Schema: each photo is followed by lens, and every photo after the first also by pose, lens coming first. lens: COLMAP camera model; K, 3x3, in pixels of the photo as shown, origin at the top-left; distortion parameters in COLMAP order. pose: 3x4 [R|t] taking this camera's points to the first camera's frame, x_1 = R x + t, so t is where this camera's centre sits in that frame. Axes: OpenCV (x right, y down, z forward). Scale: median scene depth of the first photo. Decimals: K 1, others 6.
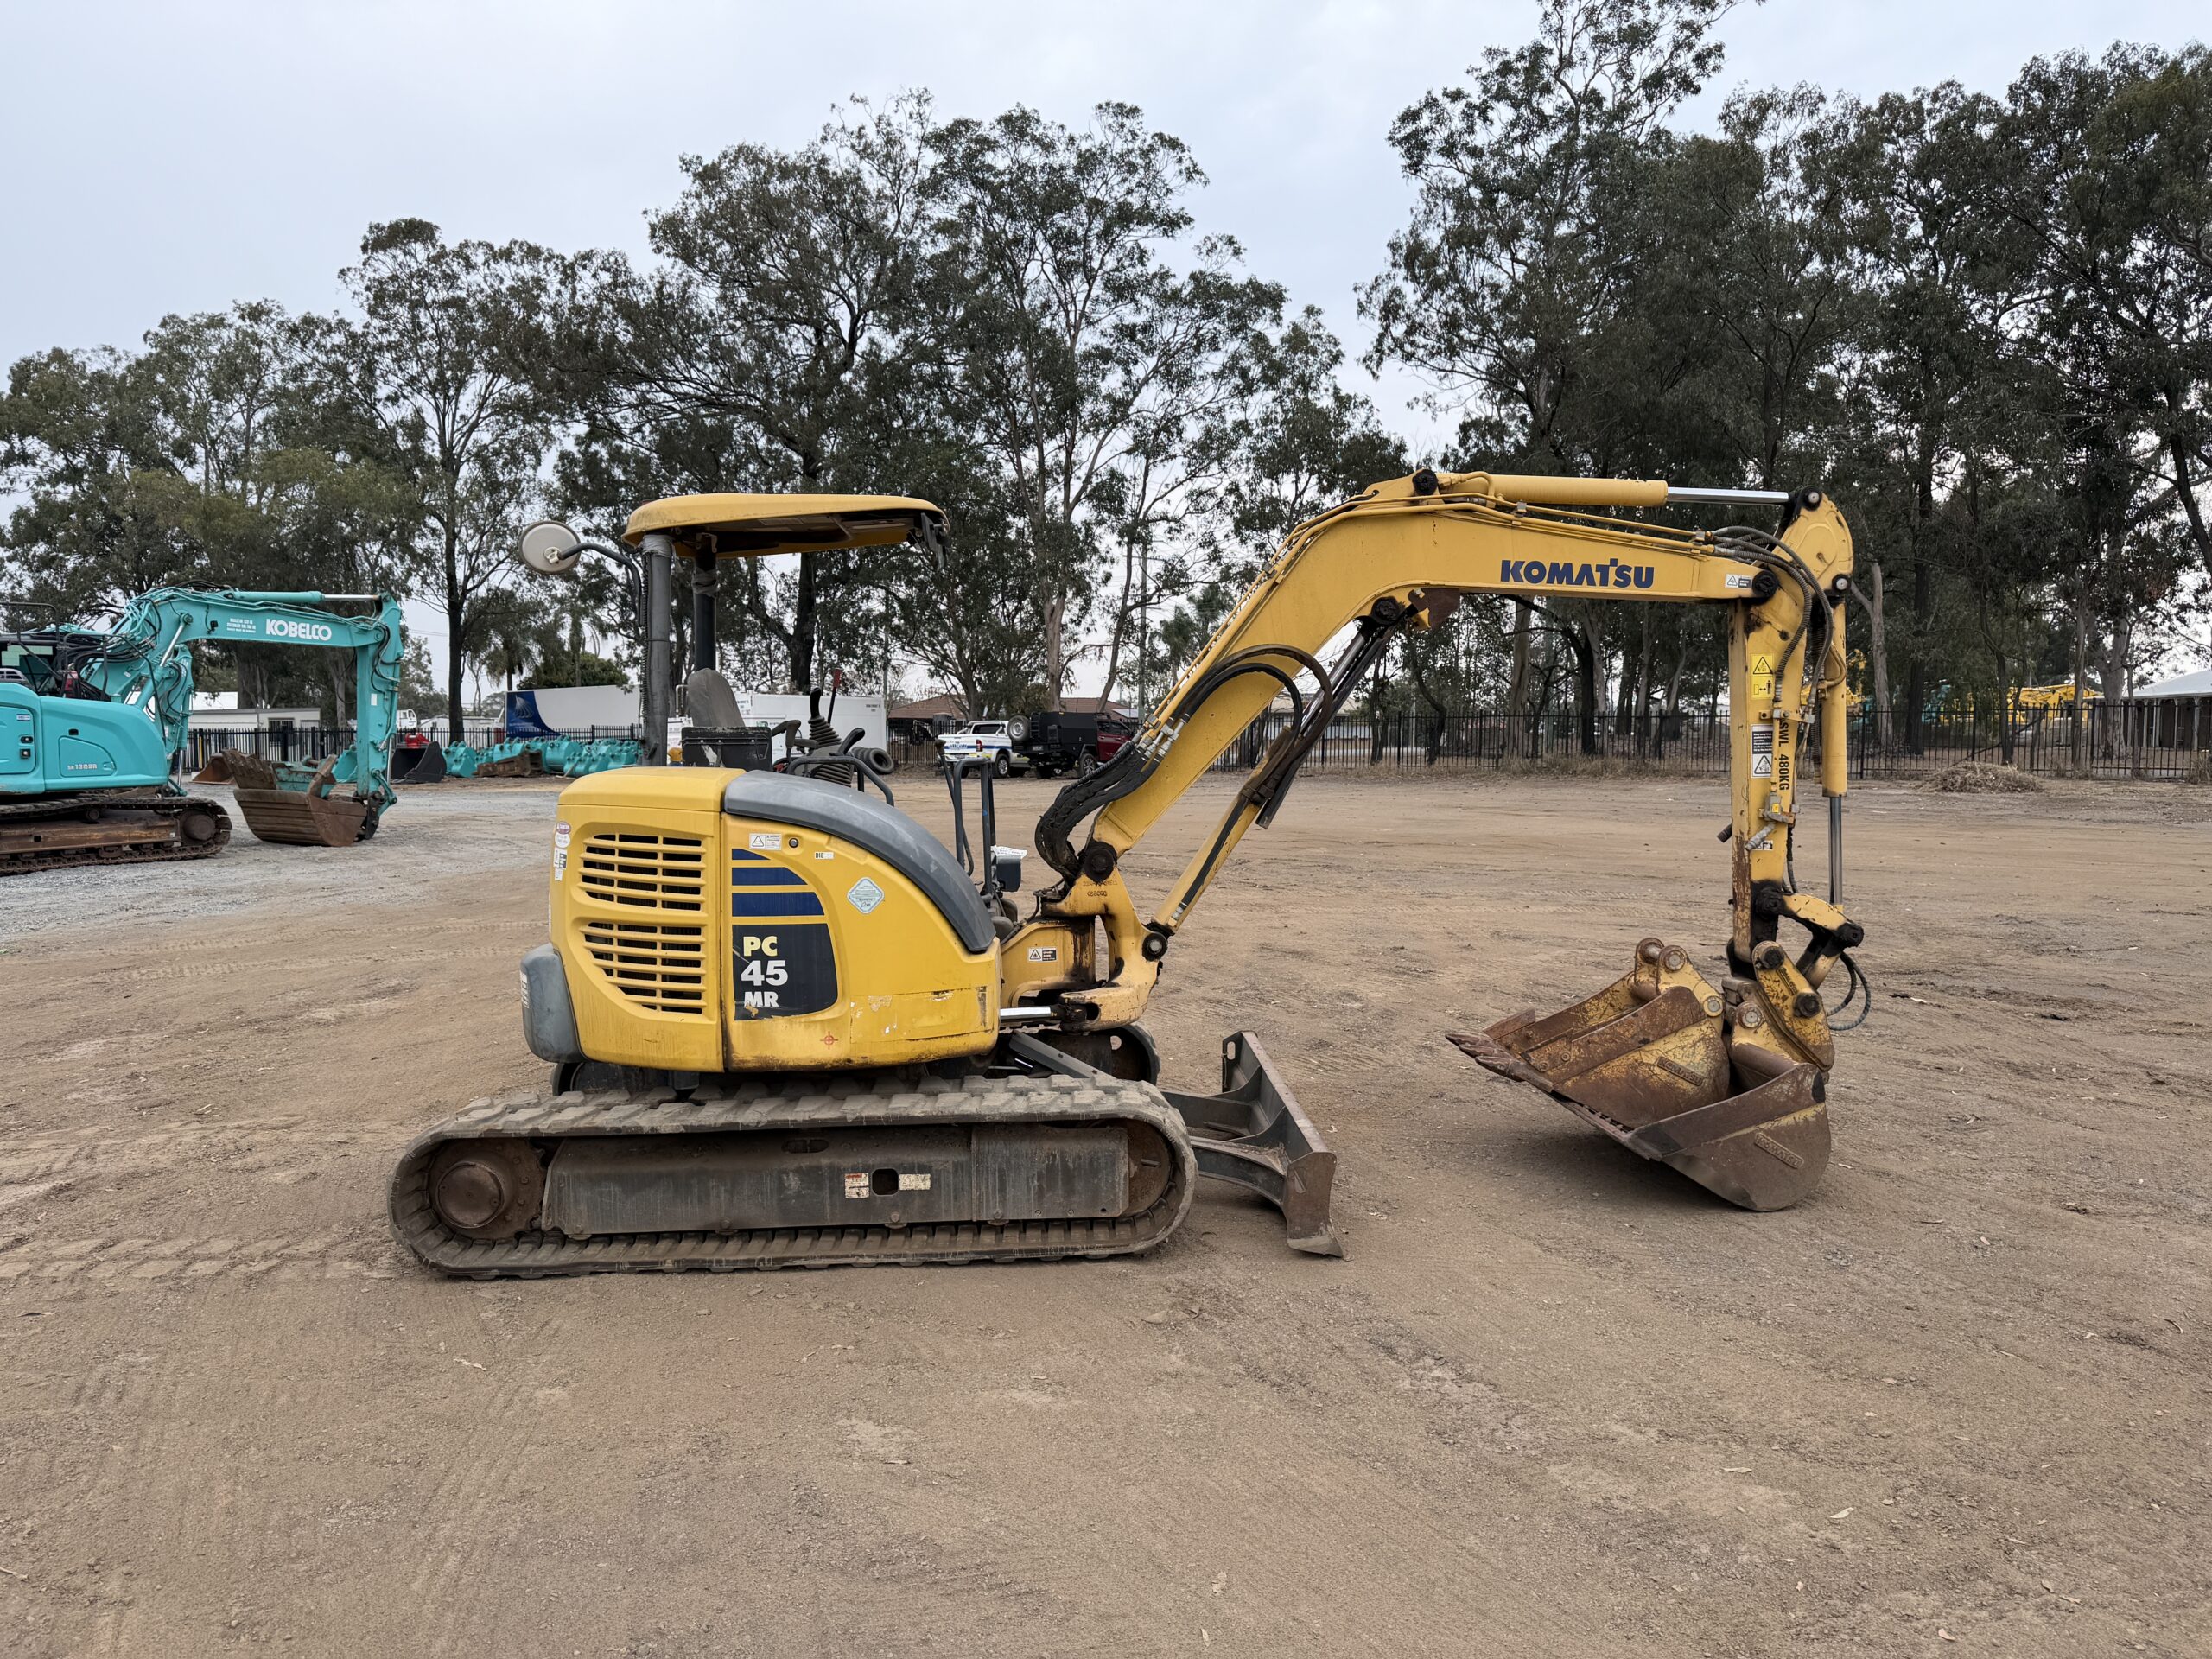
lens RADIAL K [[1532.5, 0, 1108.2], [0, 1532.5, 821.3], [0, 0, 1]] dist [0.078175, -0.106016]
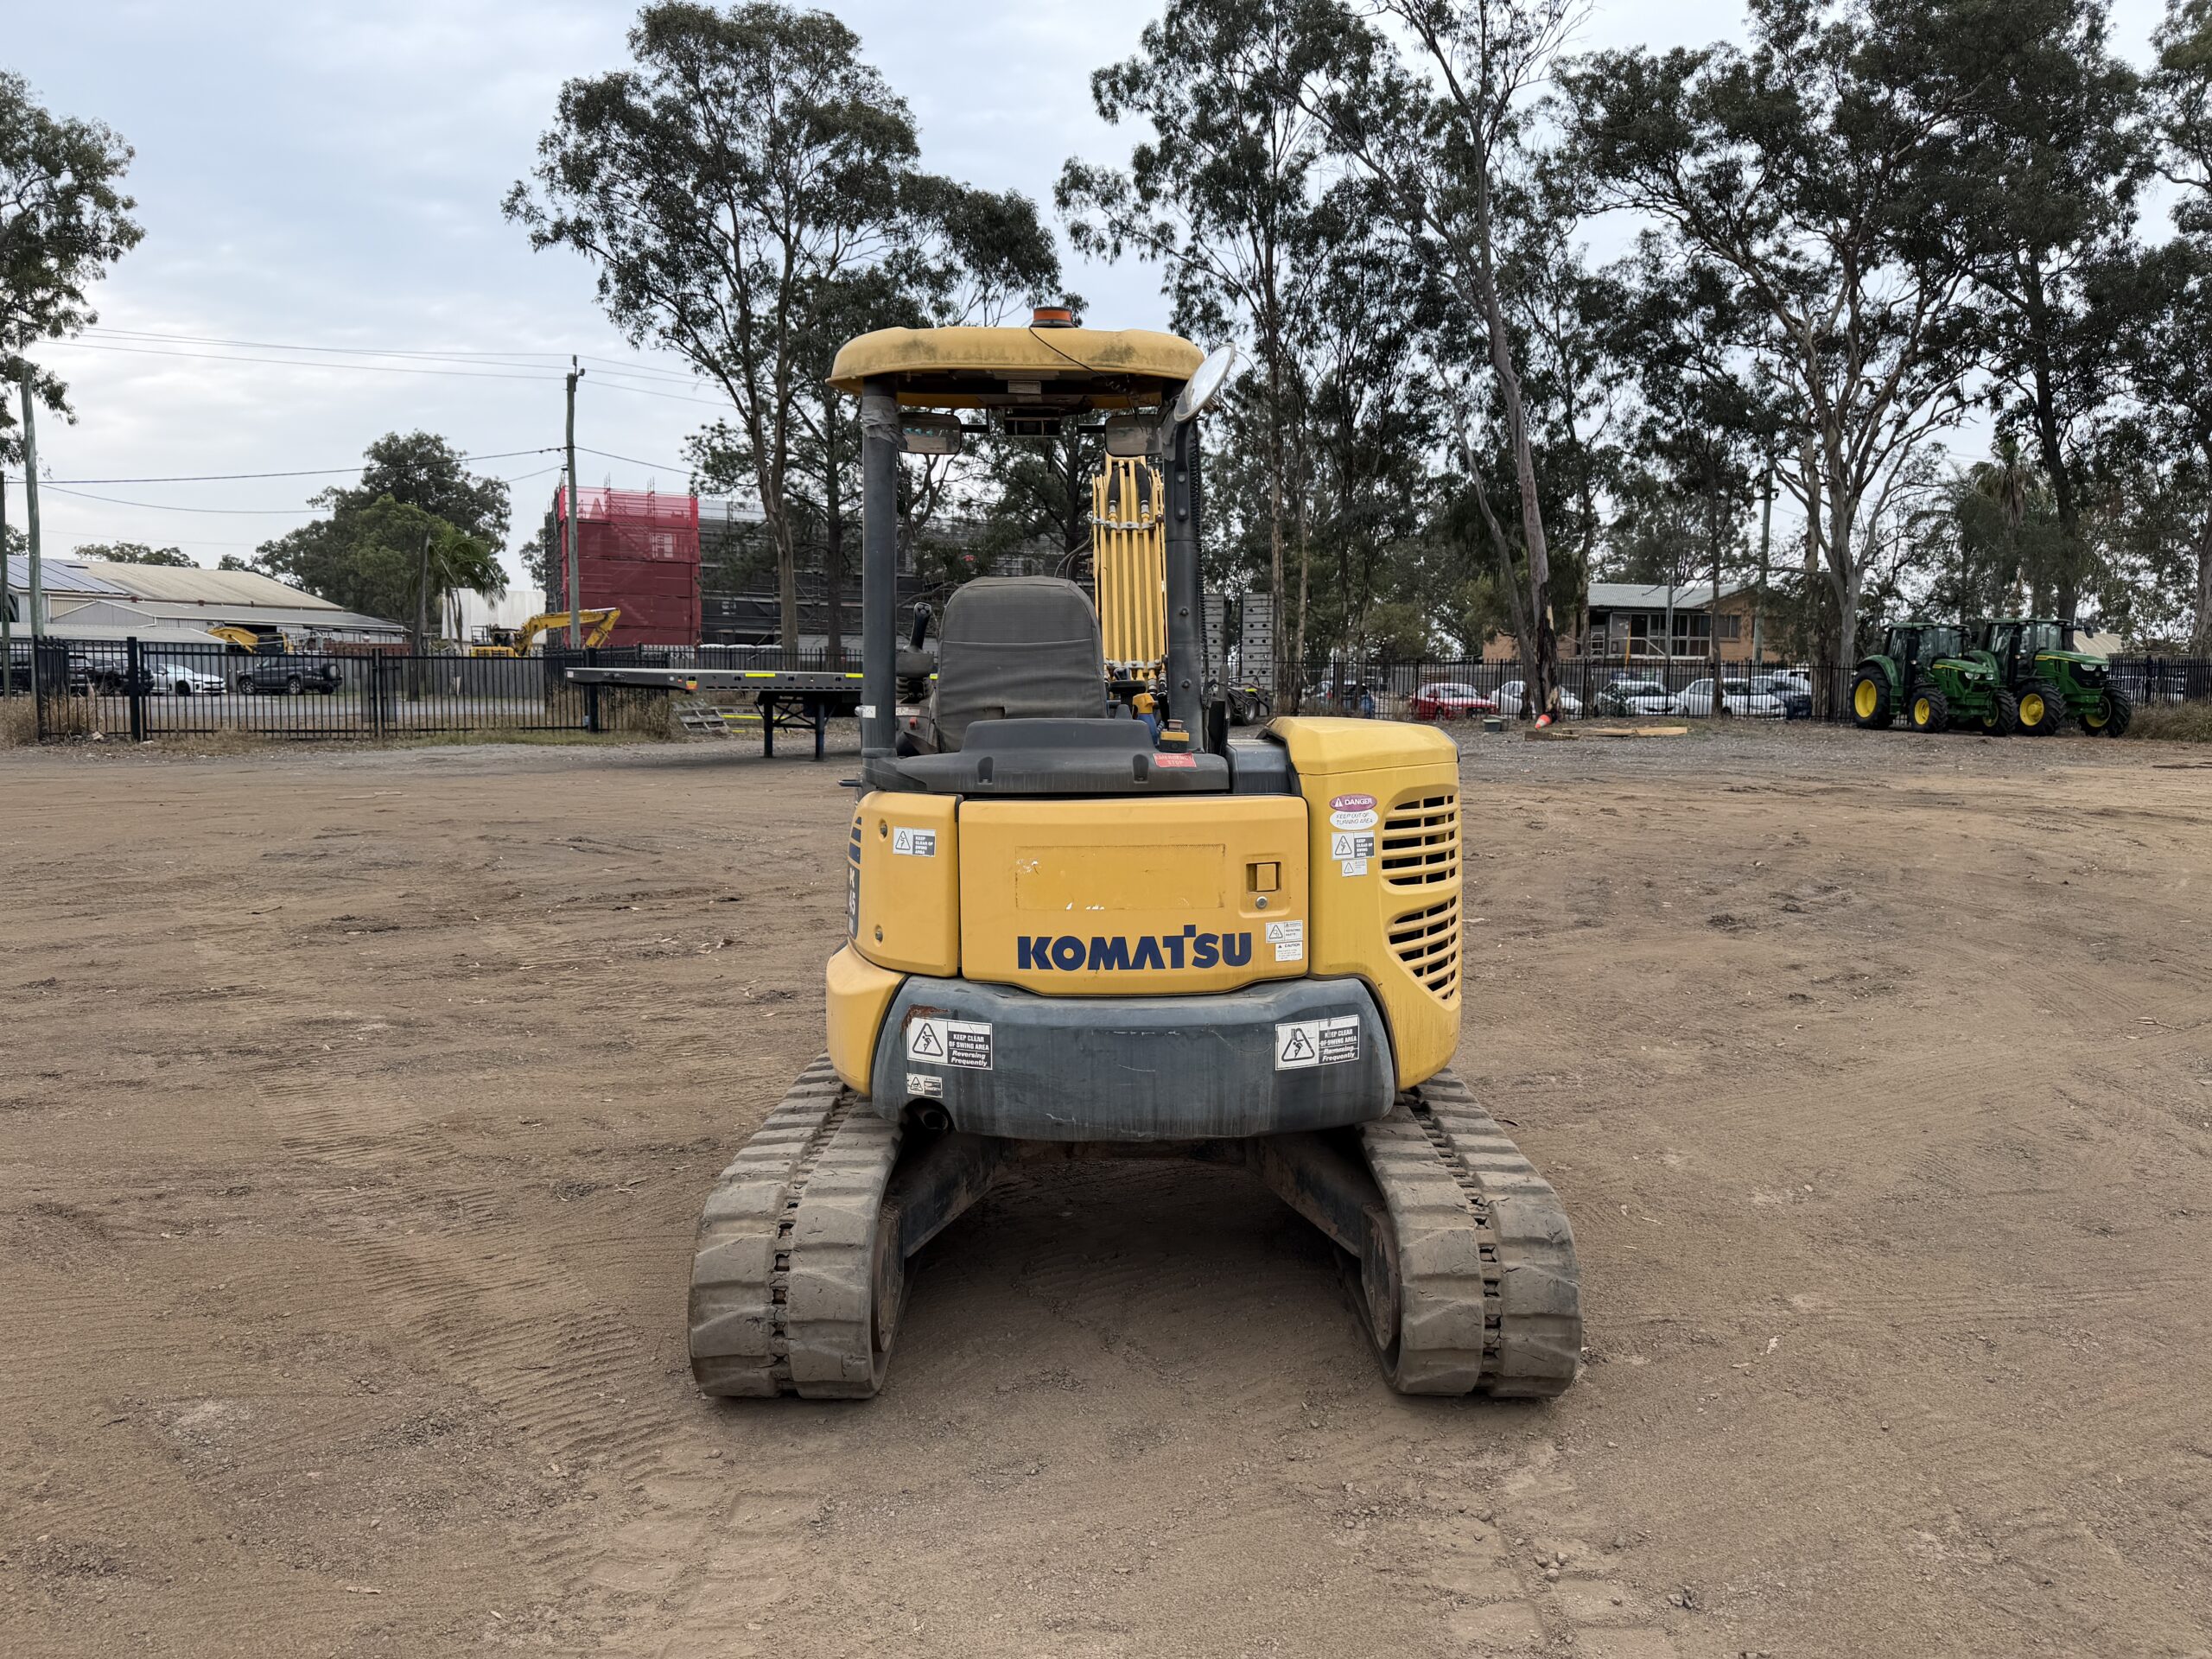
lens RADIAL K [[1532.5, 0, 1108.2], [0, 1532.5, 821.3], [0, 0, 1]] dist [0.078175, -0.106016]
pose [[0.037733, -0.087577, 0.995443, -0.981090], [0.048693, 0.995130, 0.085704, -0.049346], [-0.998101, 0.045237, 0.041814, 0.988532]]
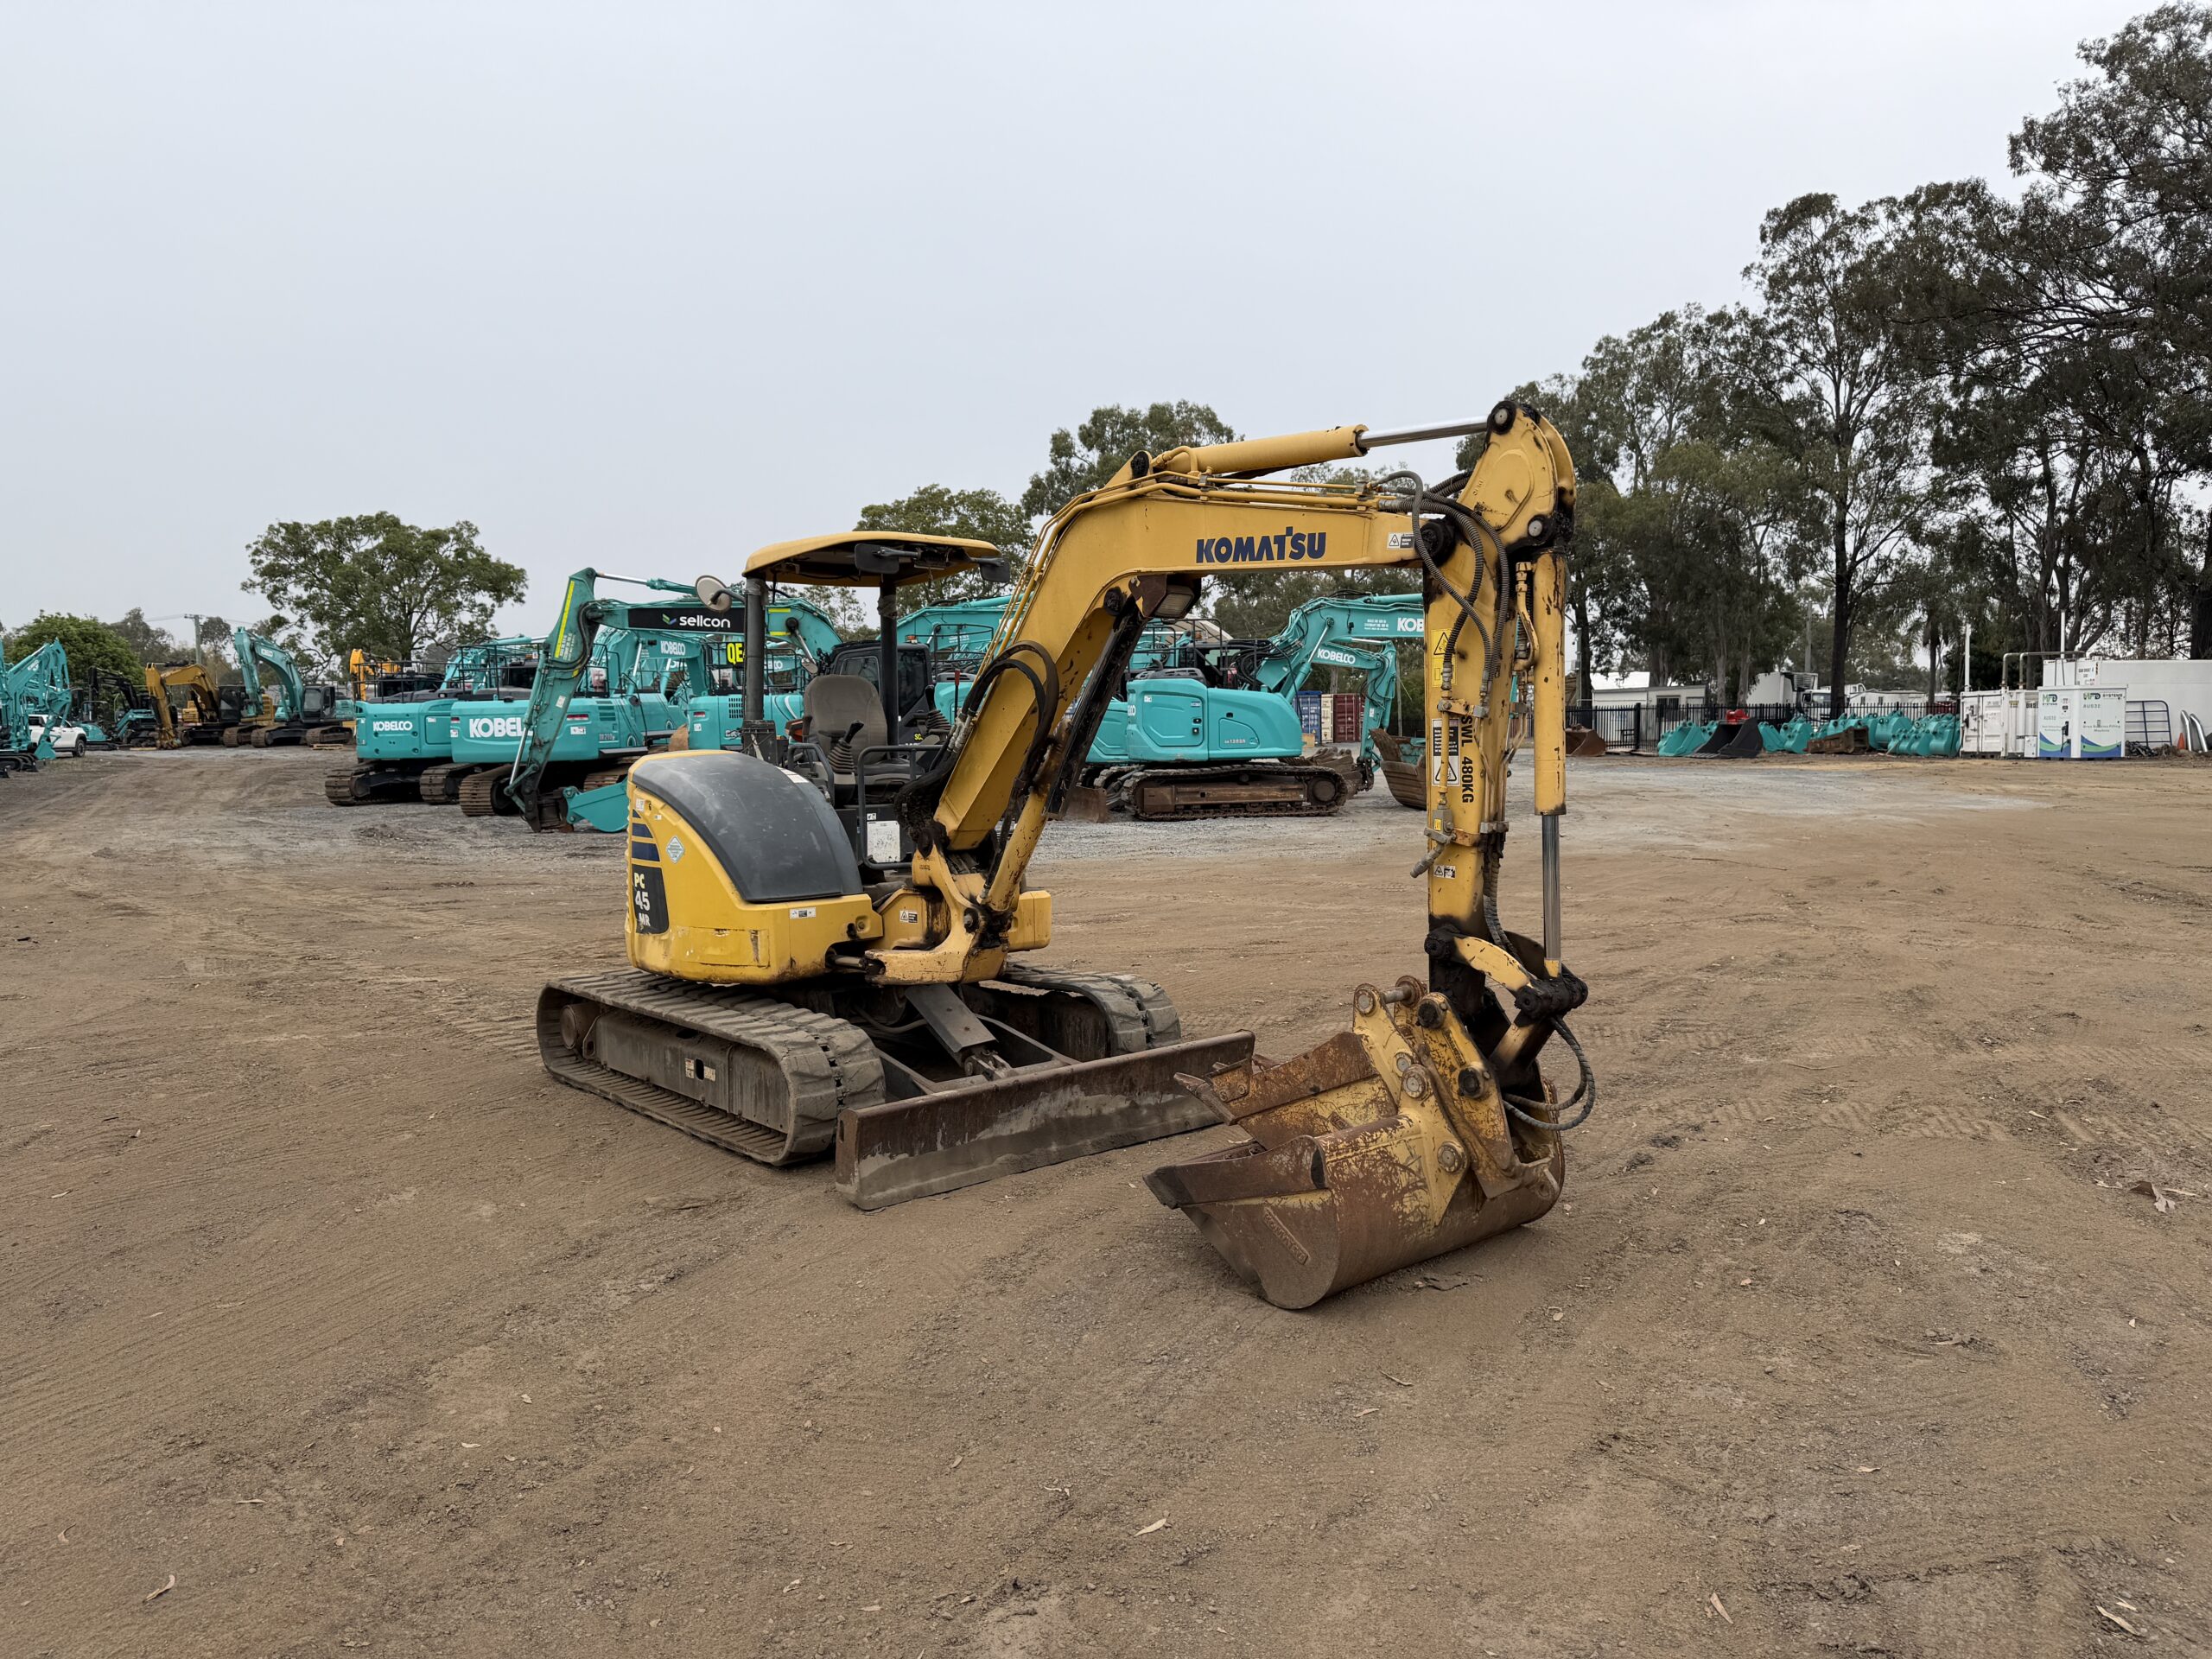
lens RADIAL K [[1526.5, 0, 1102.6], [0, 1526.5, 808.6], [0, 0, 1]] dist [0.071218, -0.109266]
pose [[0.633487, 0.045526, -0.772413, 0.931477], [-0.038877, 0.998879, 0.026989, -0.031452], [0.772776, 0.012932, 0.634547, 0.377286]]
